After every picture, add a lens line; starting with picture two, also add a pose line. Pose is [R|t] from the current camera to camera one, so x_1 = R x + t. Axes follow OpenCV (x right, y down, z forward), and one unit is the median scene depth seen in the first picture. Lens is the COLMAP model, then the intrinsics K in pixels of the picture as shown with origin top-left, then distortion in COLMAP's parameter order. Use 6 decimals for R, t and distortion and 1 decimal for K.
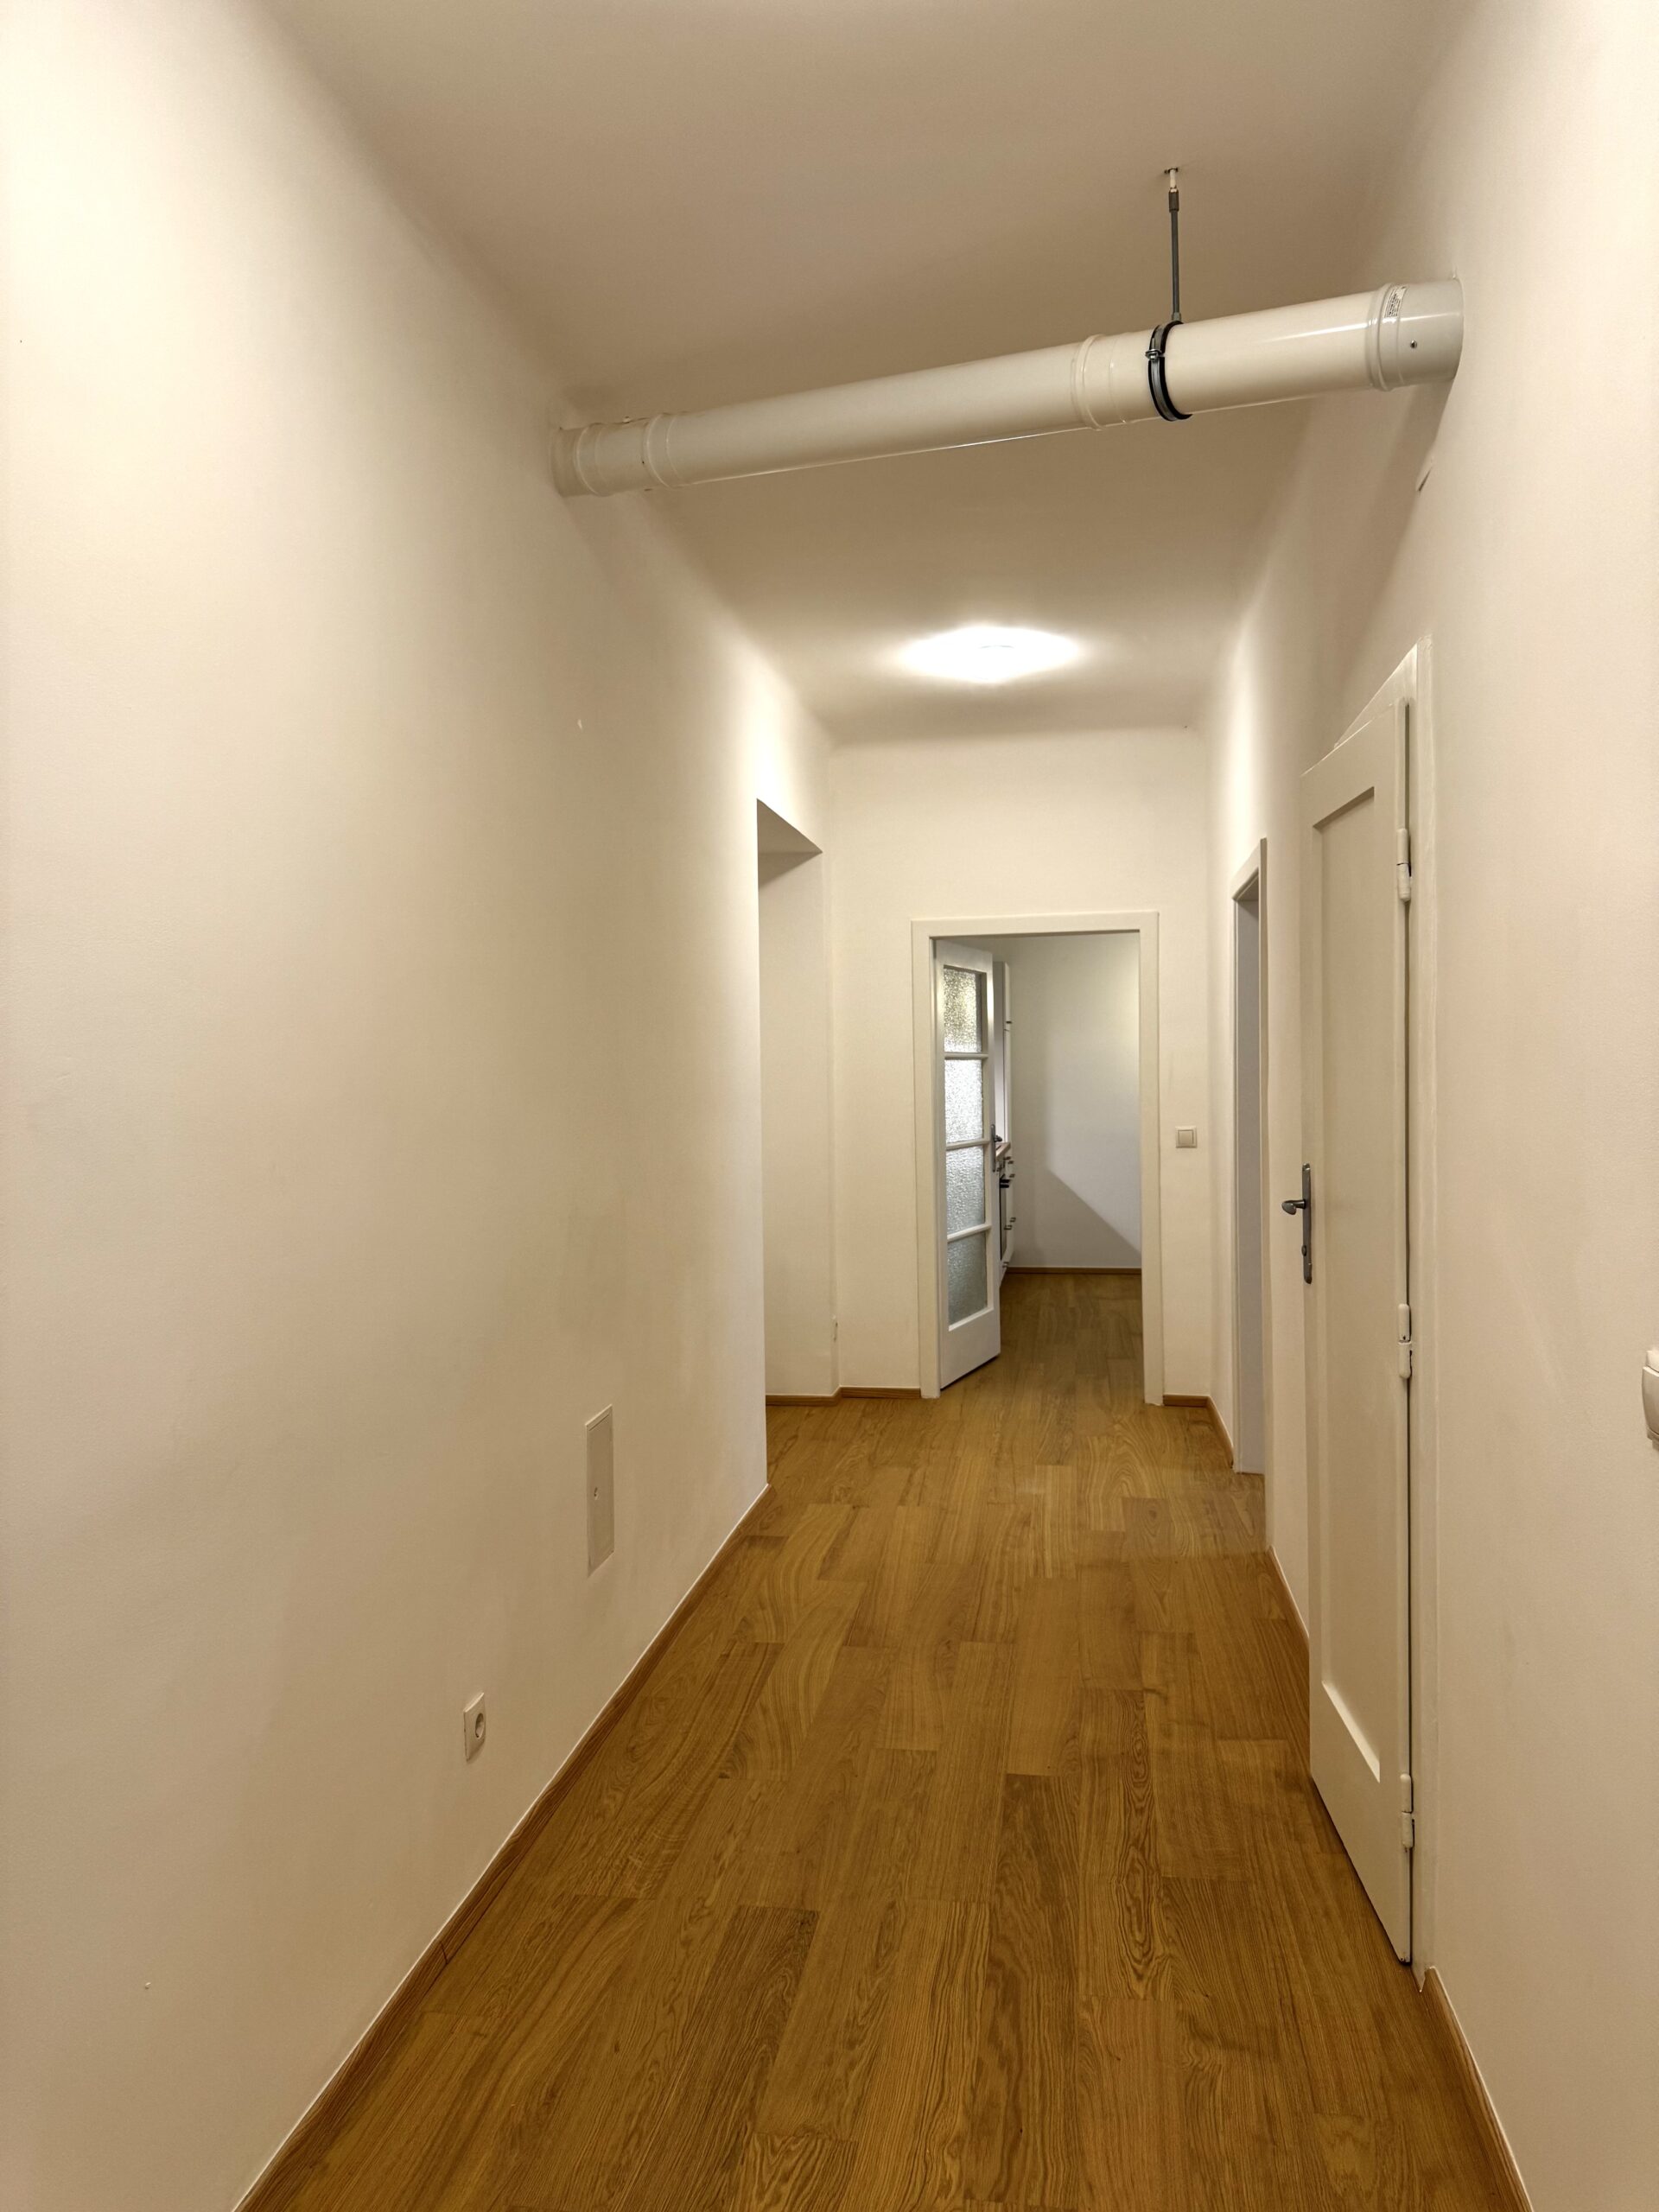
lens RADIAL K [[1507.6, 0, 829.5], [0, 1507.6, 1106.0], [0, 0, 1]] dist [0.043981, -0.001298]
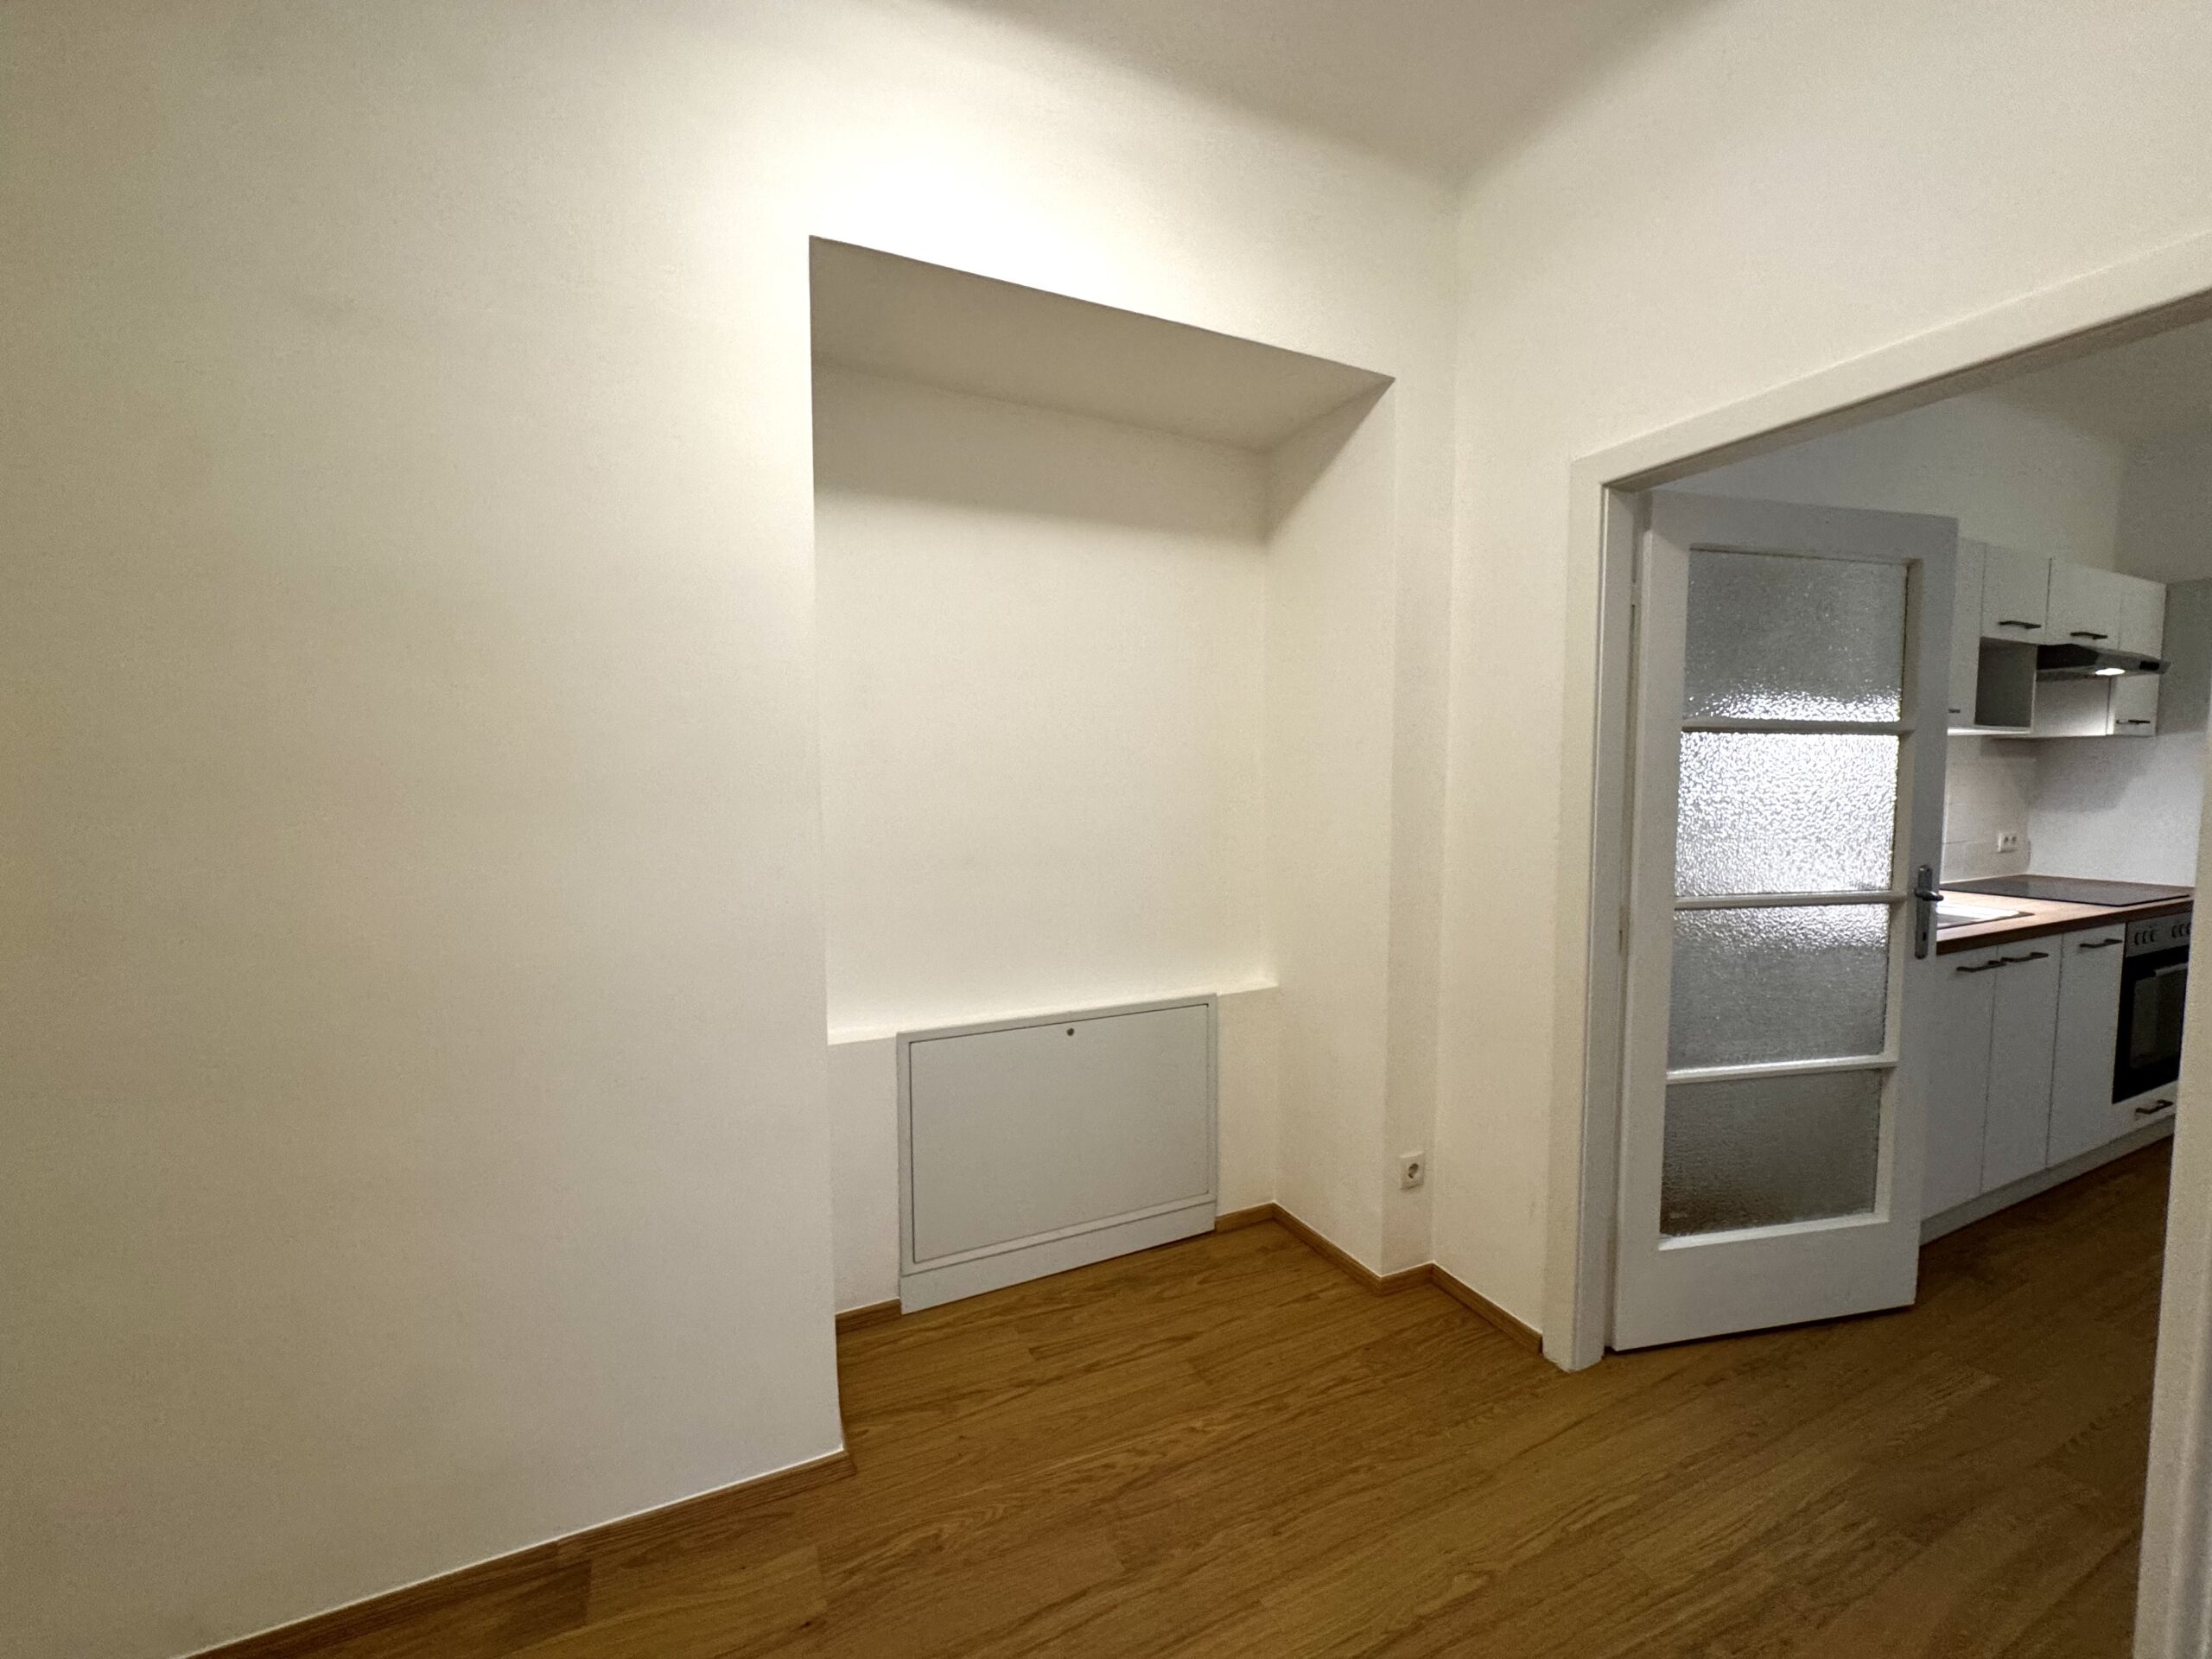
lens RADIAL K [[915.2, 0, 1106.0], [0, 915.2, 829.5], [0, 0, 1]] dist [-0.017038, -0.000023]
pose [[0.573523, 0.066113, -0.816517, 0.221882], [-0.024593, 0.997678, 0.063507, -0.012691], [0.818820, -0.016342, 0.573817, 0.679342]]
